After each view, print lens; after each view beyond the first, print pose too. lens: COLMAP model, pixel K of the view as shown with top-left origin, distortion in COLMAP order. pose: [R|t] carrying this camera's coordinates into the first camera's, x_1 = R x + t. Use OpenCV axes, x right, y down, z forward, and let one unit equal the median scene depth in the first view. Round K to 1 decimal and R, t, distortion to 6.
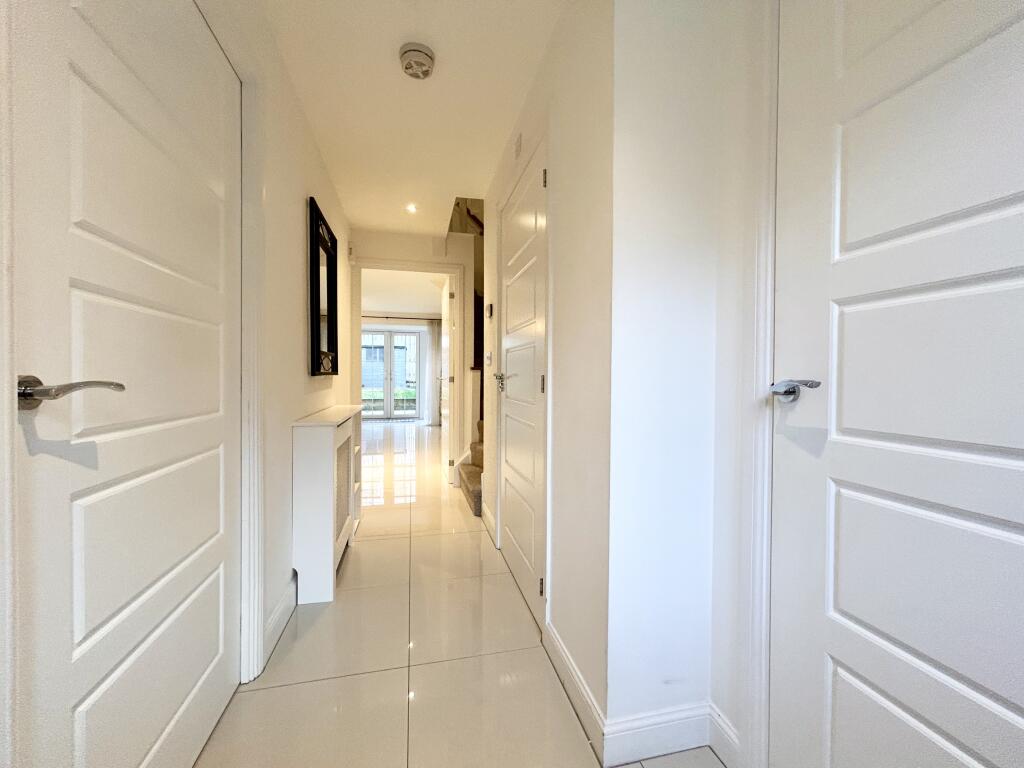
lens RADIAL K [[410.2, 0, 509.5], [0, 410.2, 378.4], [0, 0, 1]] dist [-0.004852, 0.000839]
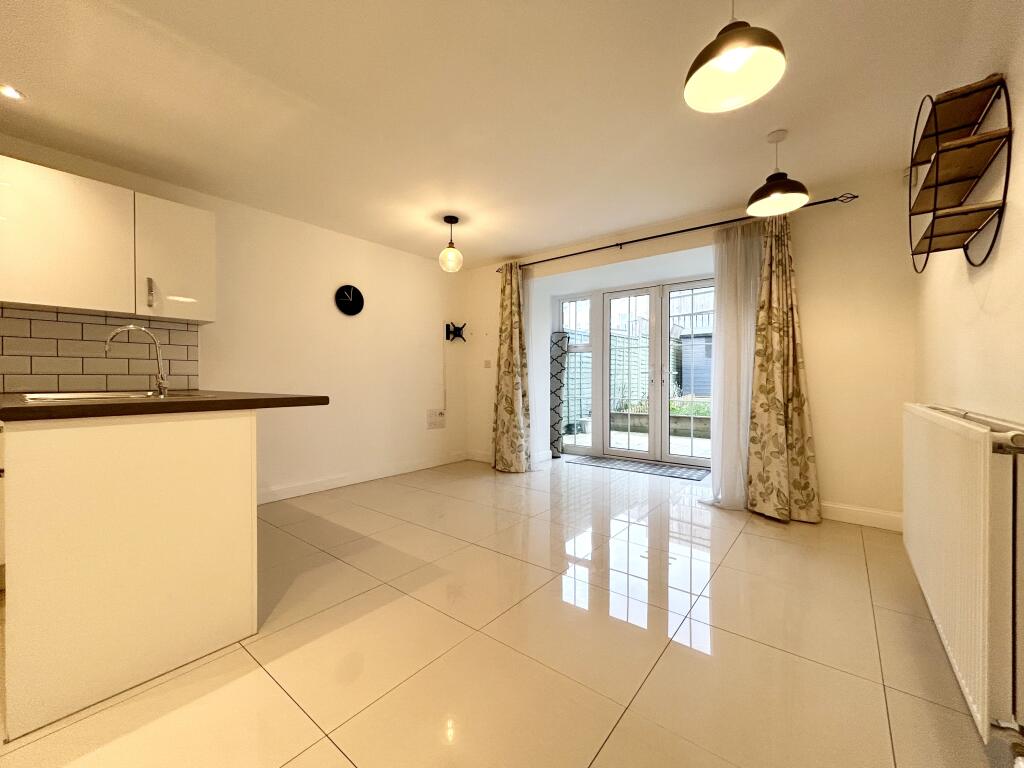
lens RADIAL K [[410.2, 0, 510.9], [0, 410.2, 381.9], [0, 0, 1]] dist [-0.004852, 0.000839]
pose [[0.622988, -0.004686, -0.782218, -0.014592], [0.001795, 0.999988, -0.004562, 0.004644], [0.782230, 0.001438, 0.622989, 0.547672]]
